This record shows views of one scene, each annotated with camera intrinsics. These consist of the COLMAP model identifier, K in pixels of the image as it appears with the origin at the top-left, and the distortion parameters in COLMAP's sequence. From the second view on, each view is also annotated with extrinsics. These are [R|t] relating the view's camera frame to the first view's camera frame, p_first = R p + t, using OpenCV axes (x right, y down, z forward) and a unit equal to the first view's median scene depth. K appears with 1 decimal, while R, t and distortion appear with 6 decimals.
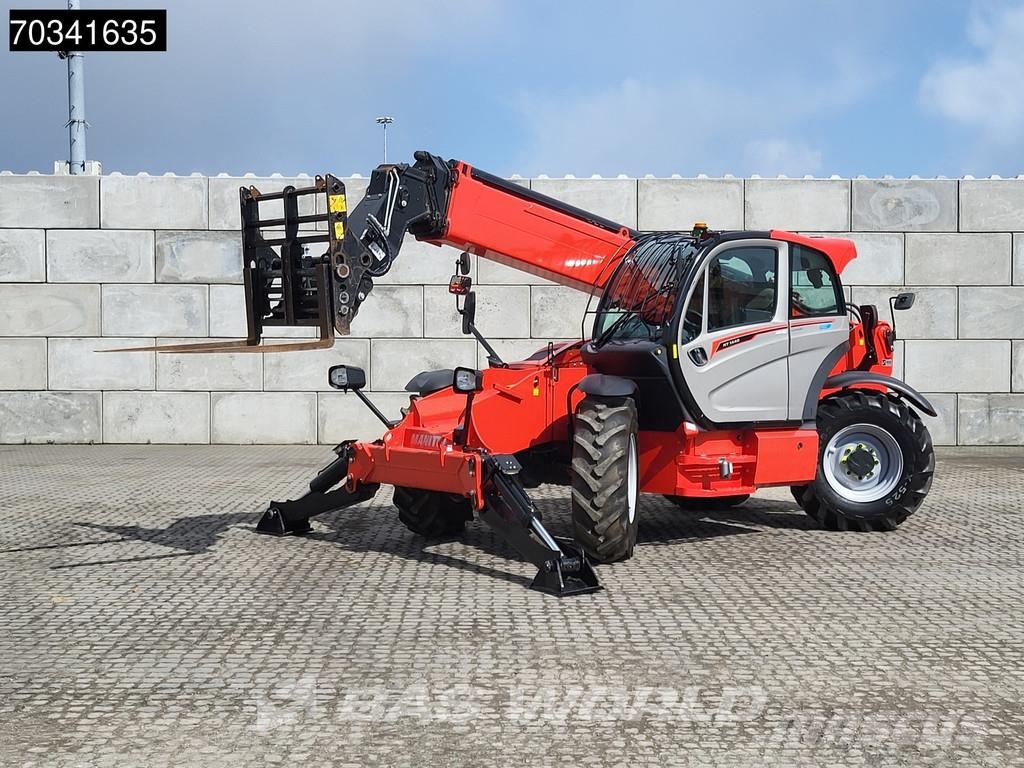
lens RADIAL K [[1456.5, 0, 514.8], [0, 1456.5, 374.6], [0, 0, 1]] dist [0.043610, 0.074174]
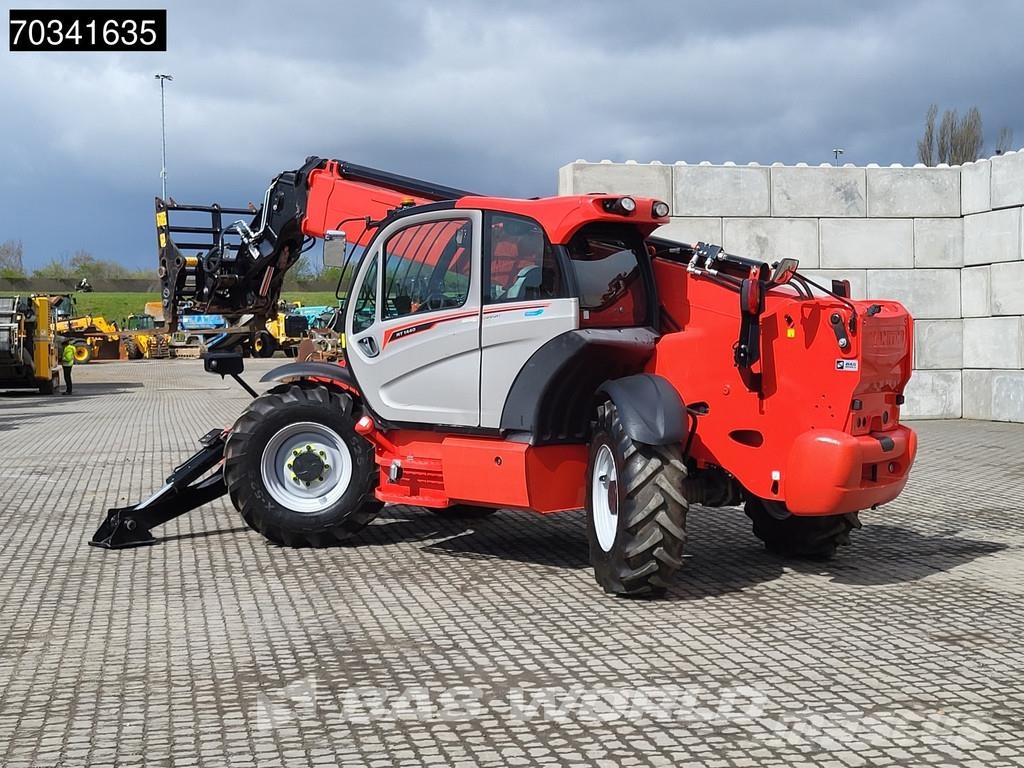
lens RADIAL K [[1456.5, 0, 514.8], [0, 1456.5, 374.6], [0, 0, 1]] dist [0.043610, 0.074174]
pose [[0.200419, 0.040525, -0.978872, 1.036863], [-0.019804, 0.999108, 0.037308, -0.030690], [0.979510, 0.011908, 0.201043, 0.891005]]
